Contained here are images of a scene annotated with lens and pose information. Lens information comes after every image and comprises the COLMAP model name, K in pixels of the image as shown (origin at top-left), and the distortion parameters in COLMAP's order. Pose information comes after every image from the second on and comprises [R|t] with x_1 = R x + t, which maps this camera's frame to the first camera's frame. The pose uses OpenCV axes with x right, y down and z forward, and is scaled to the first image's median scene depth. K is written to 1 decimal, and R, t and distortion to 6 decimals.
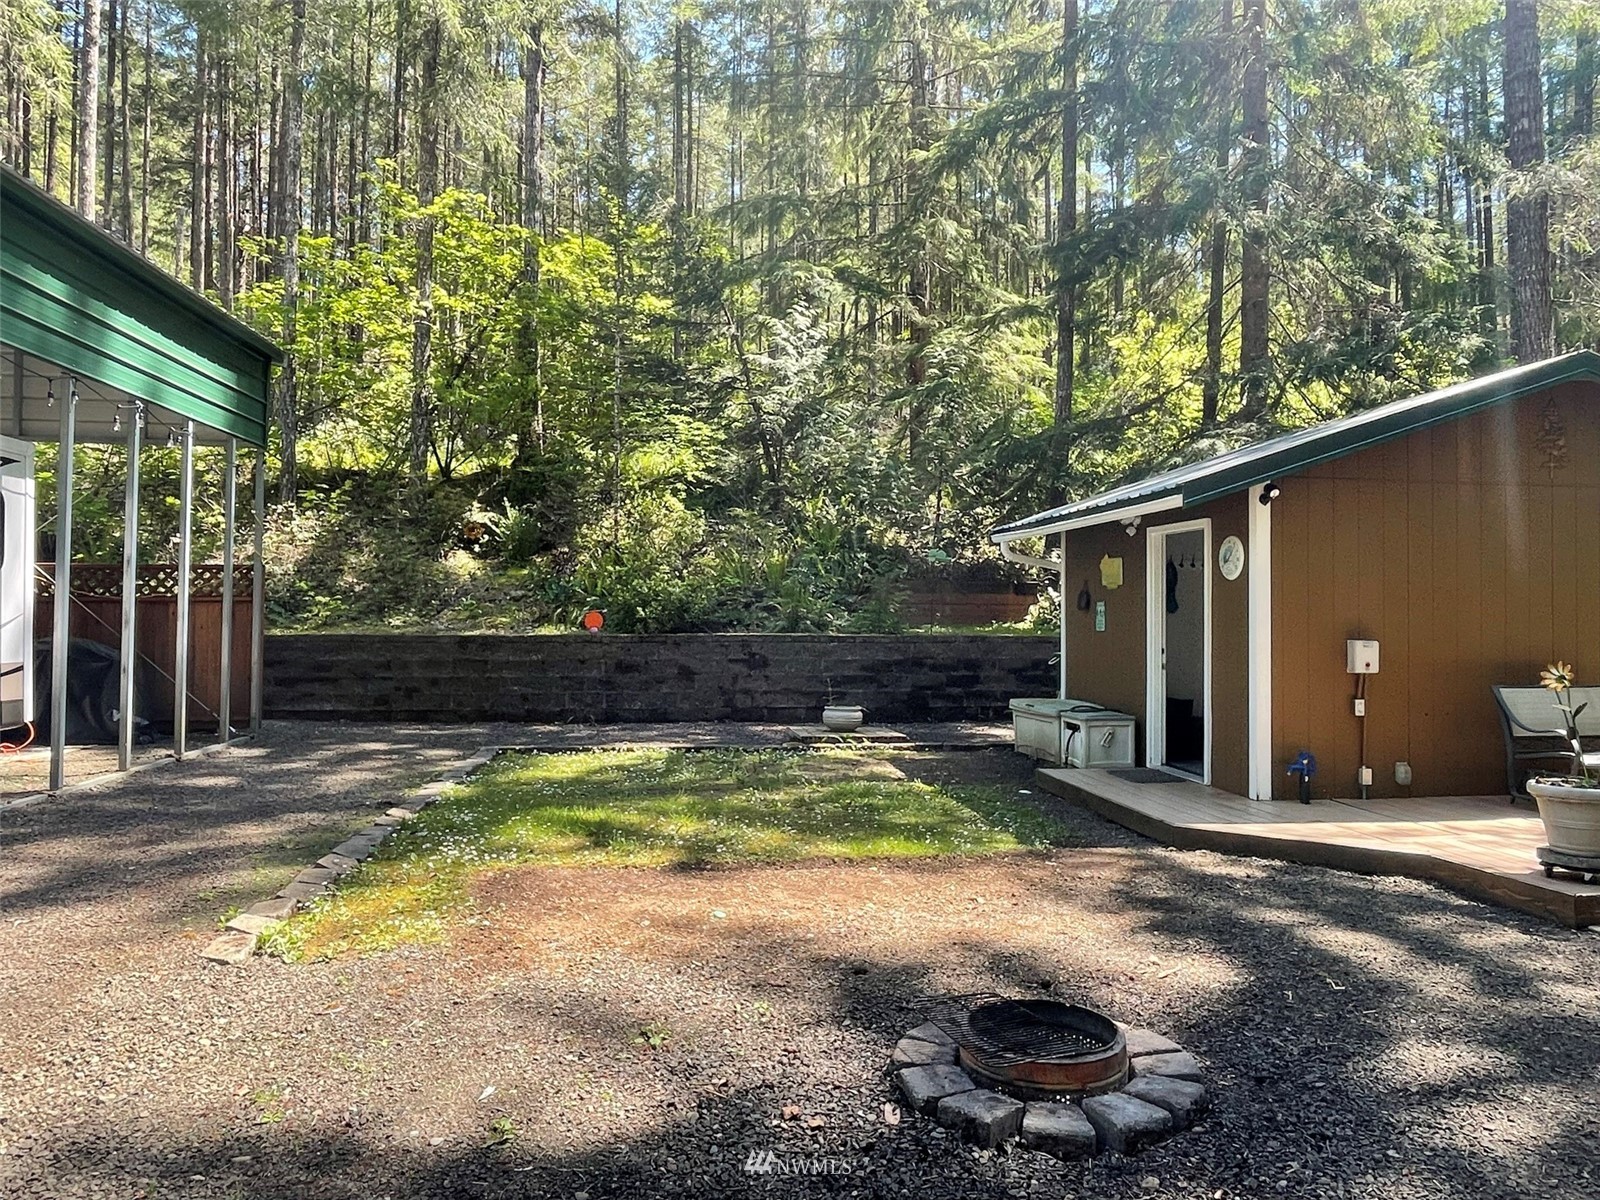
lens RADIAL K [[1075.1, 0, 801.4], [0, 1075.1, 593.5], [0, 0, 1]] dist [0.001235, -0.004559]
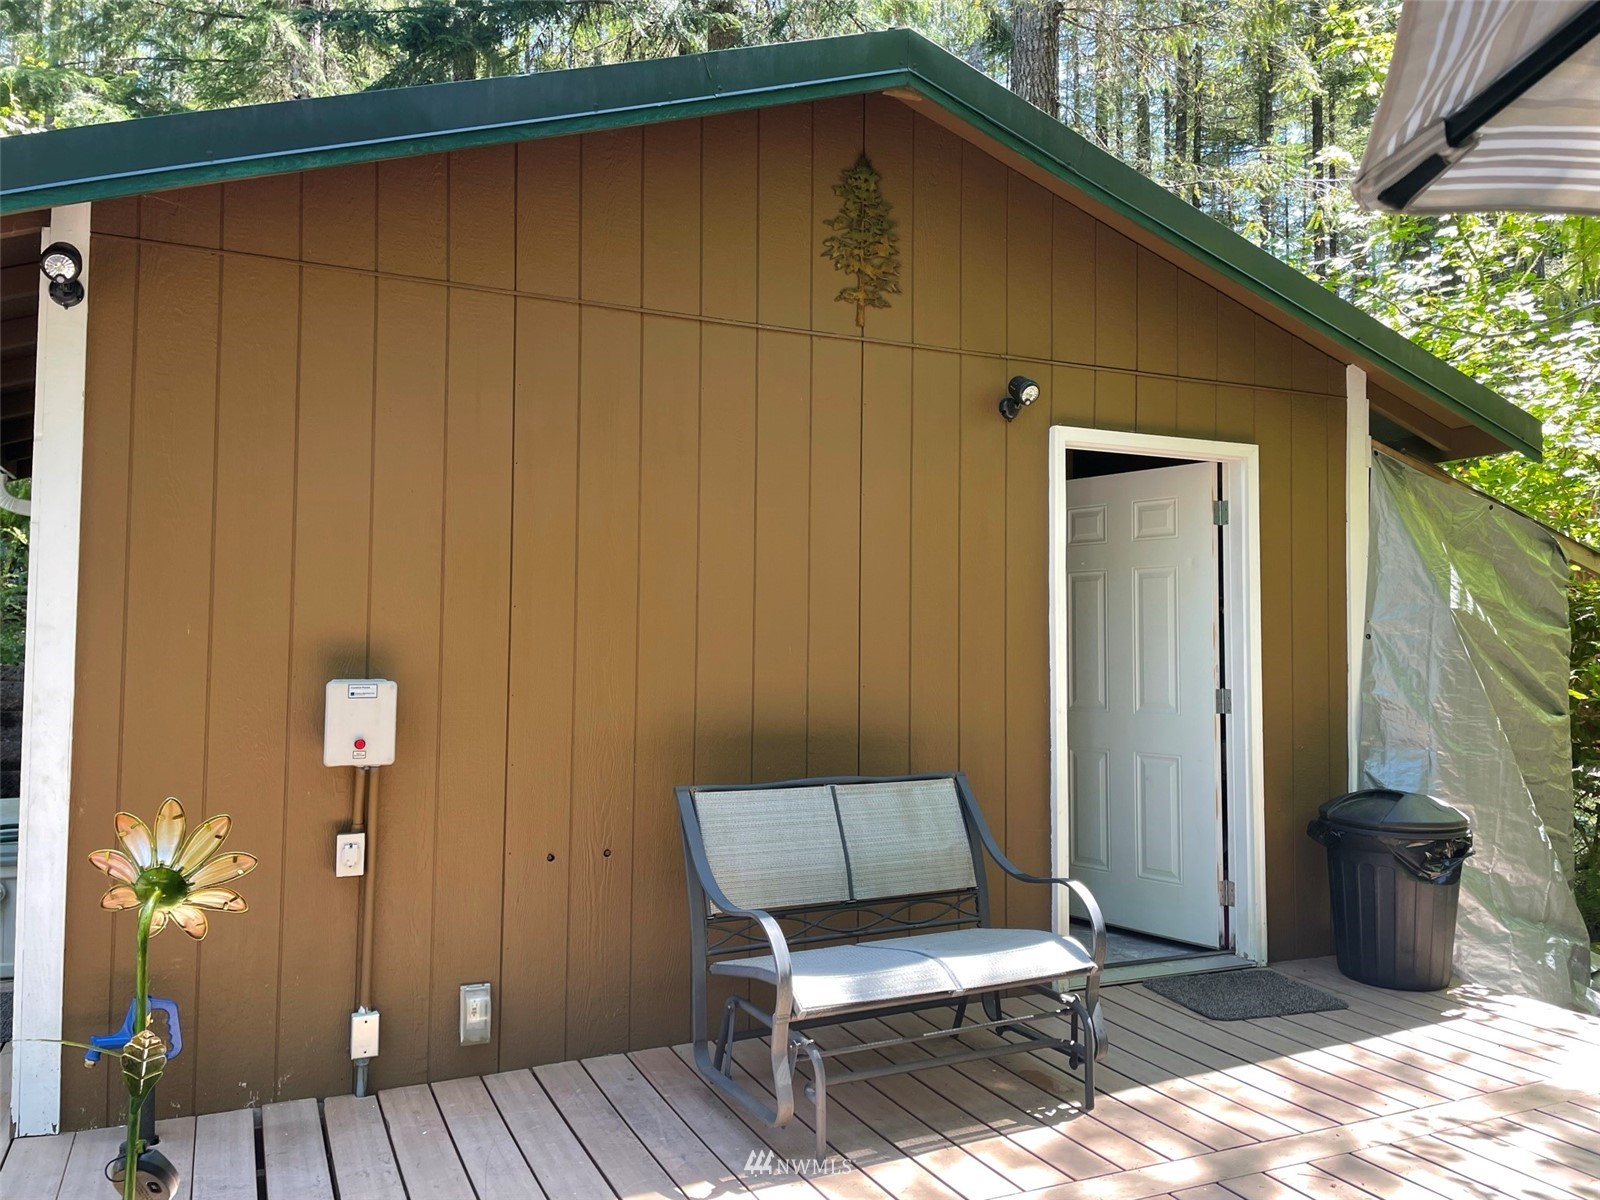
lens RADIAL K [[1197.4, 0, 797.9], [0, 1197.4, 591.6], [0, 0, 1]] dist [0.089536, -0.111910]
pose [[0.957040, 0.015418, 0.289547, 0.420735], [-0.009518, 0.999718, -0.021773, 0.014985], [-0.289801, 0.018082, 0.956916, 0.412938]]
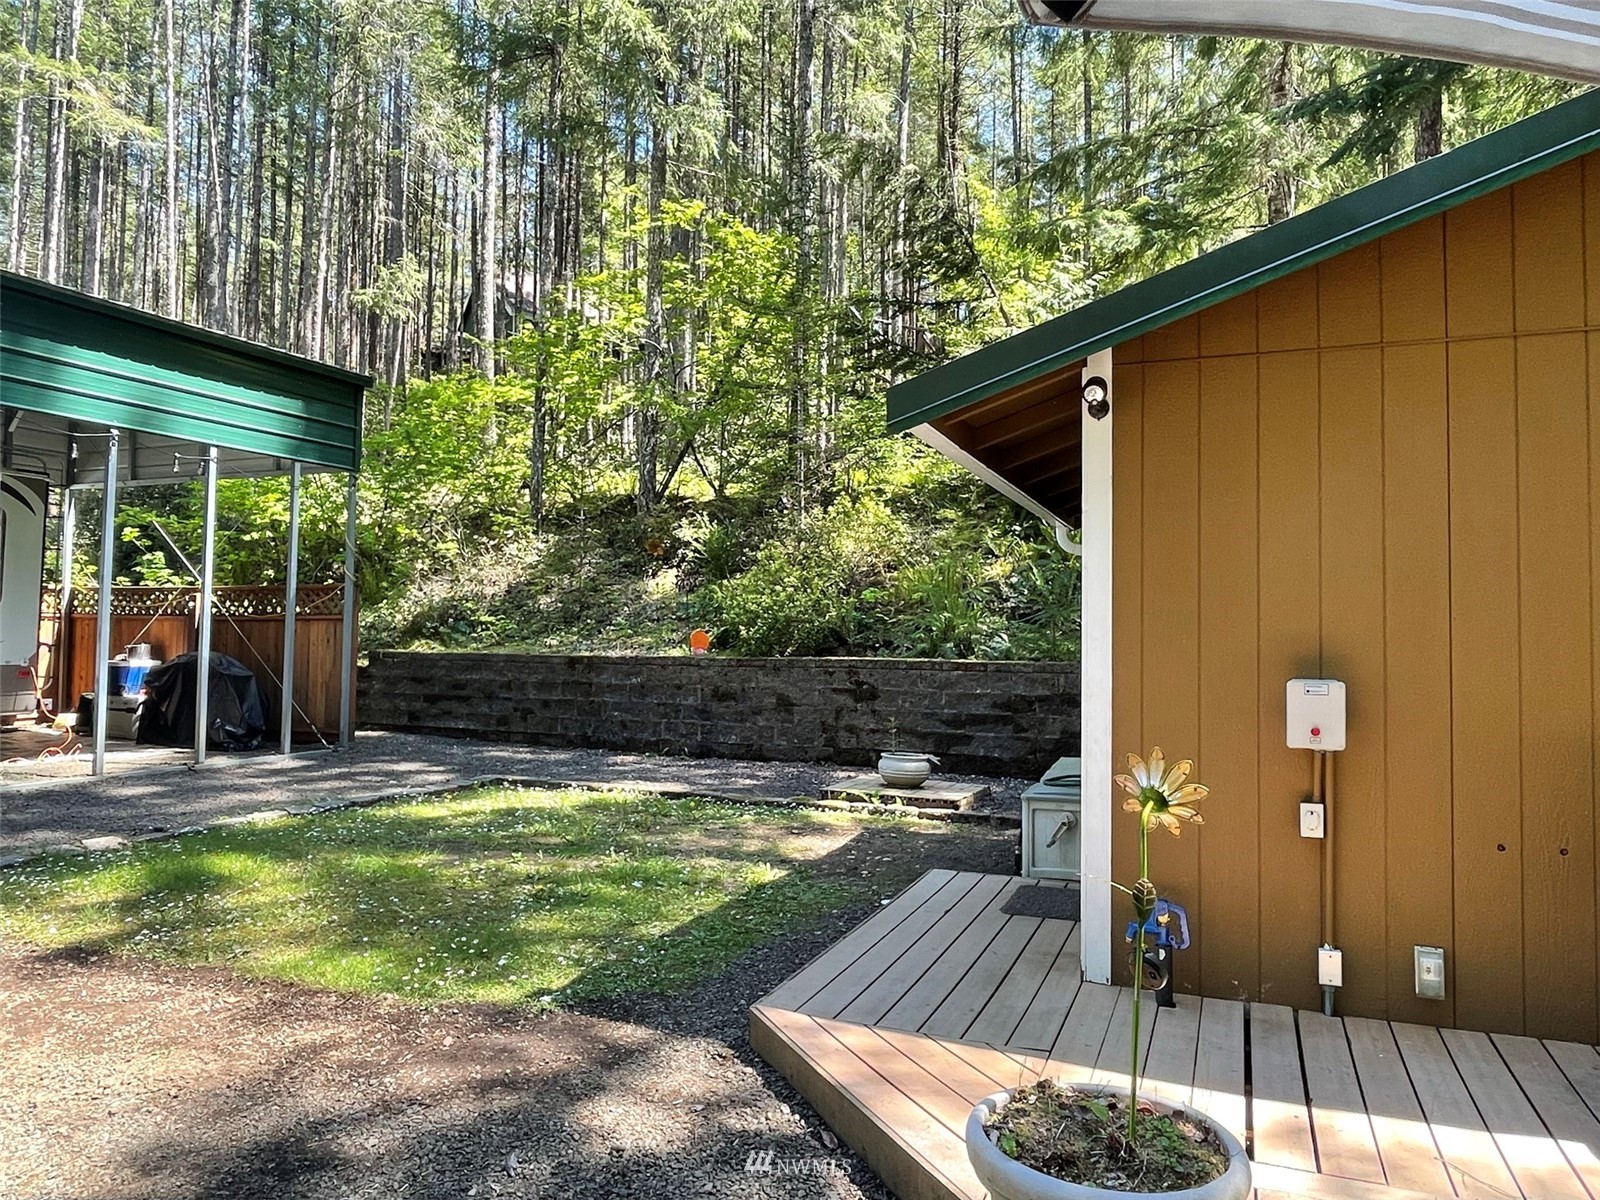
lens RADIAL K [[1075.1, 0, 796.5], [0, 1075.1, 594.2], [0, 0, 1]] dist [0.001235, -0.004559]
pose [[0.861155, -0.016477, -0.508076, 0.437014], [0.004079, 0.999666, -0.025506, 0.012534], [0.508326, 0.019893, 0.860935, 0.360353]]
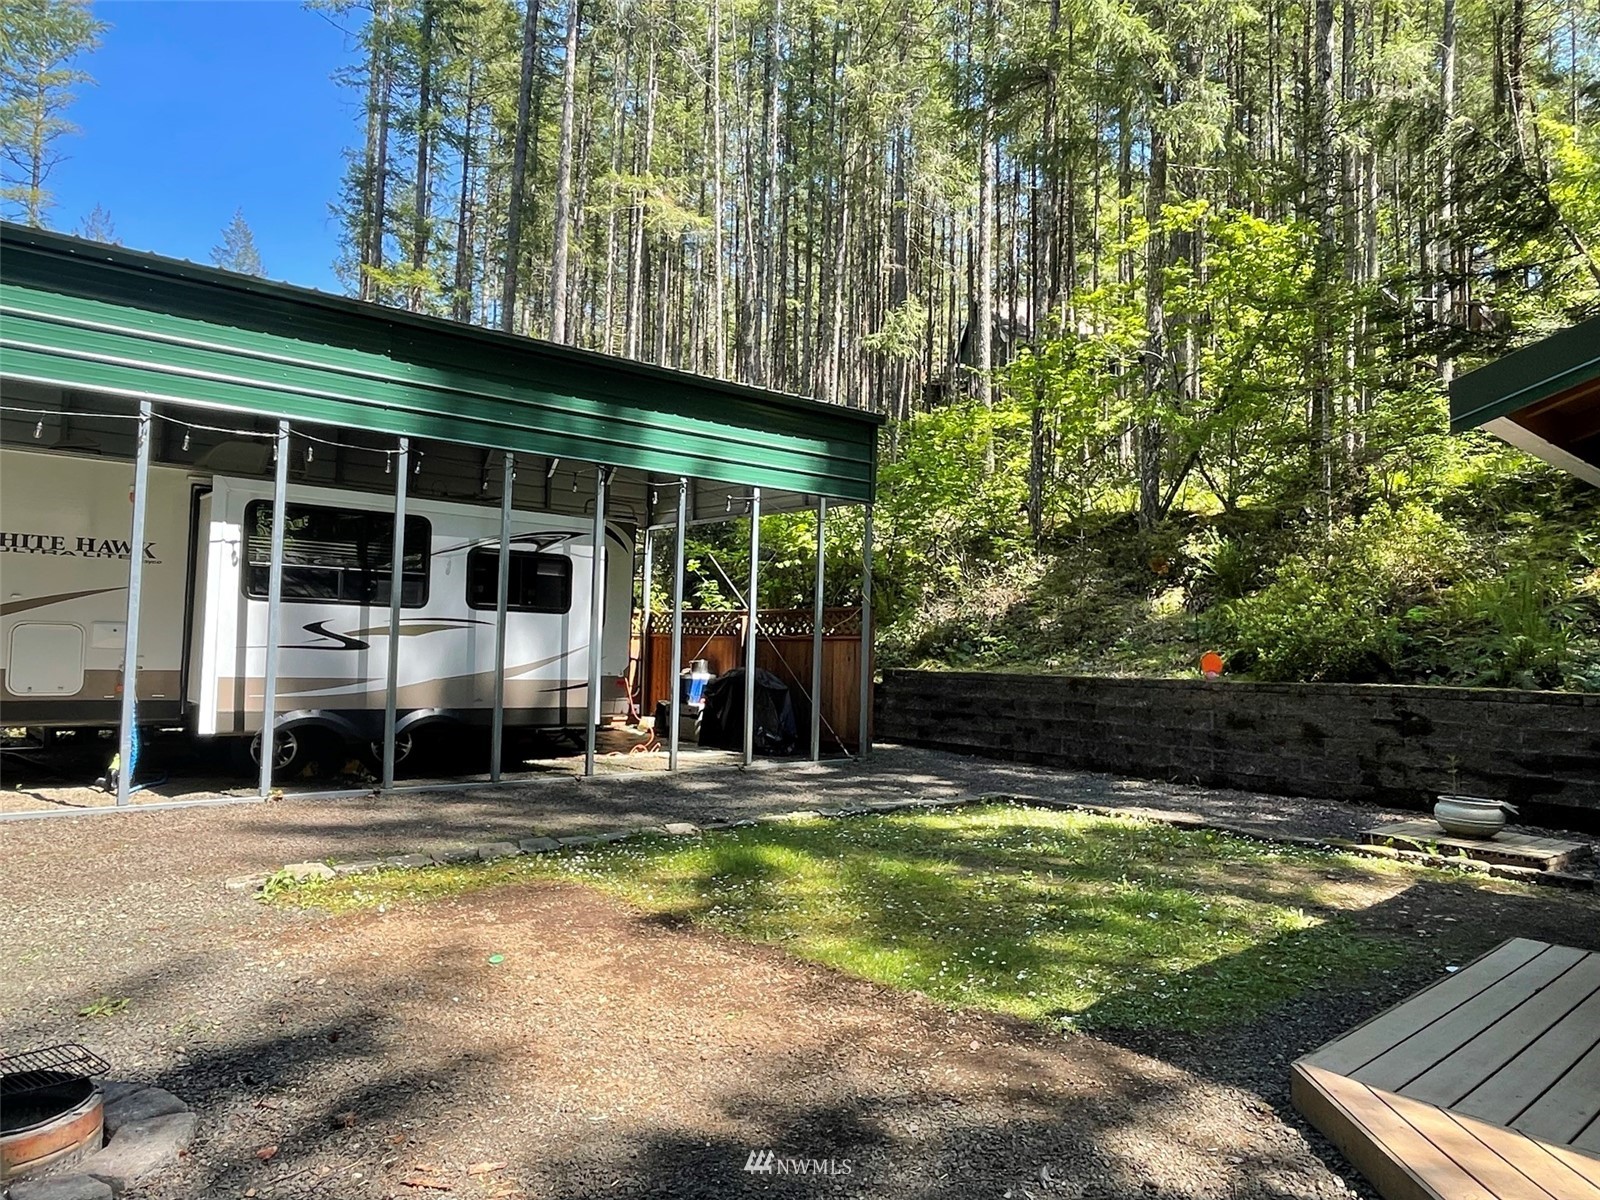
lens RADIAL K [[1075.1, 0, 801.6], [0, 1075.1, 593.6], [0, 0, 1]] dist [0.001235, -0.004559]
pose [[0.556477, -0.036642, -0.830055, 0.435483], [-0.001601, 0.998978, -0.045172, 0.011704], [0.830862, 0.026466, 0.555849, 0.350266]]
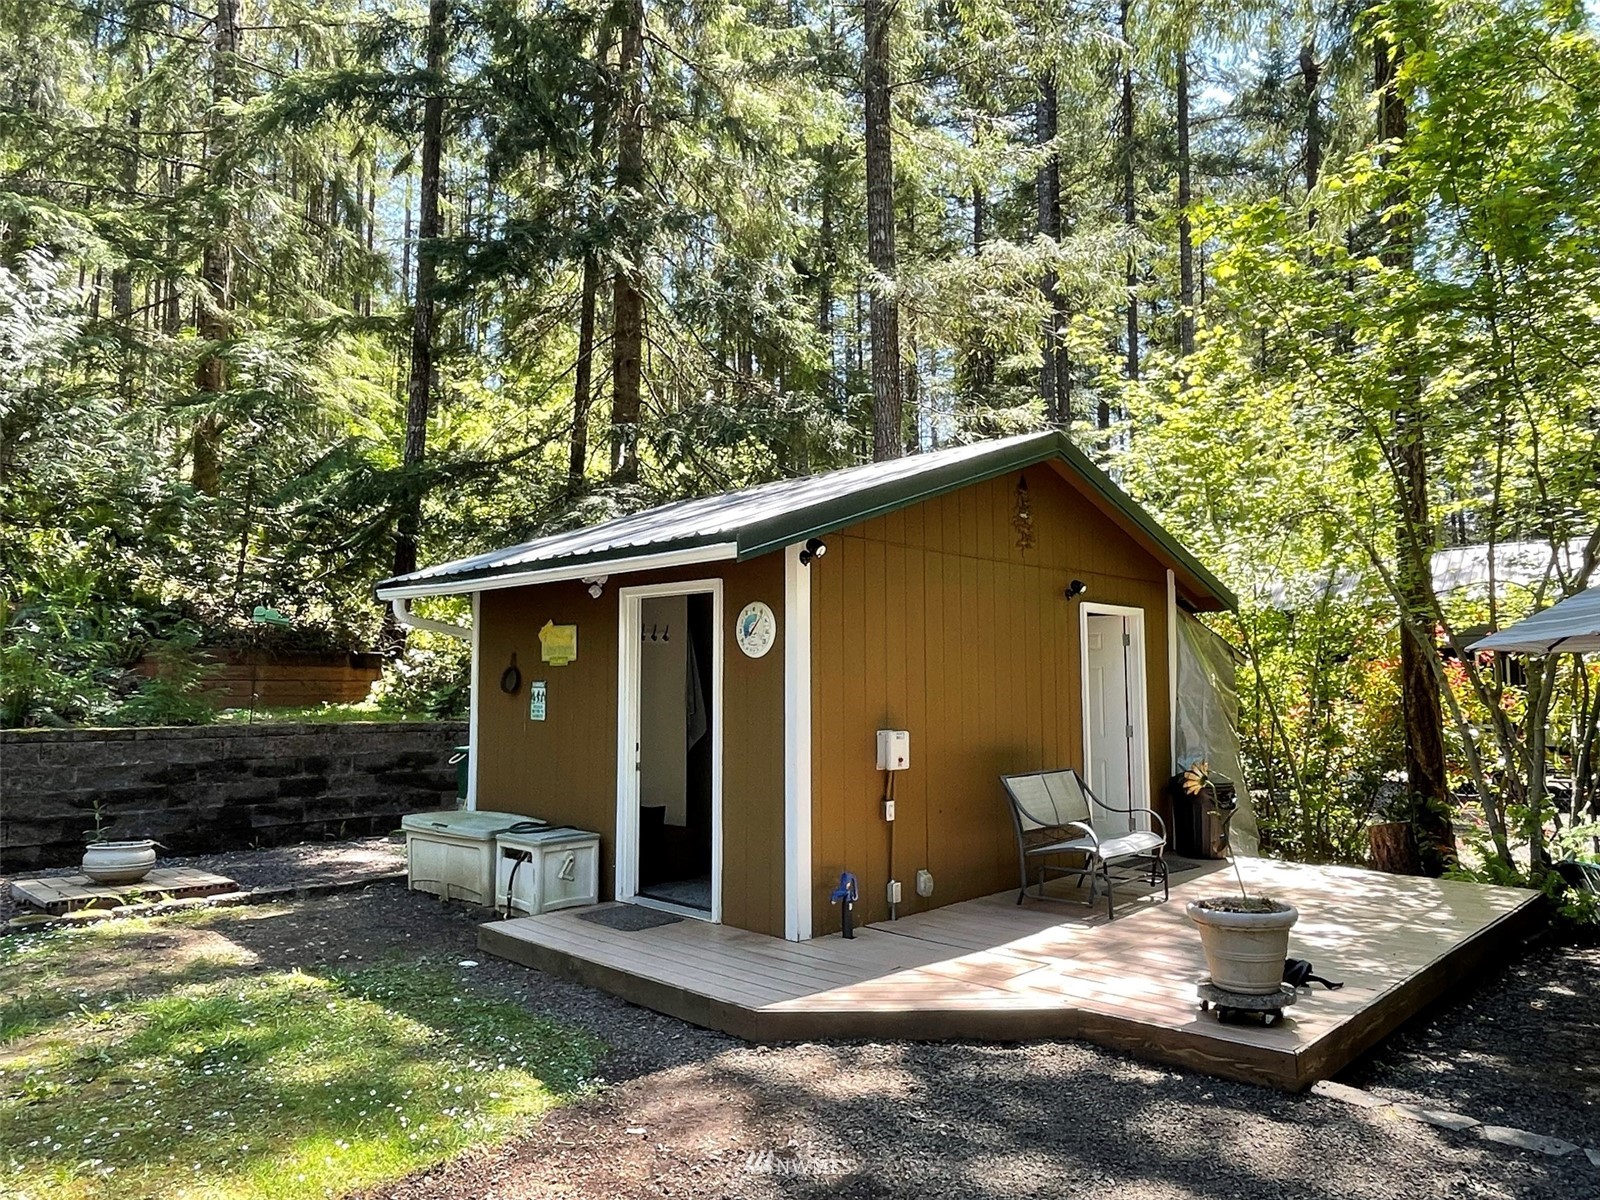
lens RADIAL K [[1075.1, 0, 799.4], [0, 1075.1, 594.8], [0, 0, 1]] dist [0.001235, -0.004559]
pose [[0.791188, 0.047132, 0.609754, -0.047126], [-0.007992, 0.997738, -0.066751, -0.004845], [-0.611520, 0.047940, 0.789775, 0.283031]]
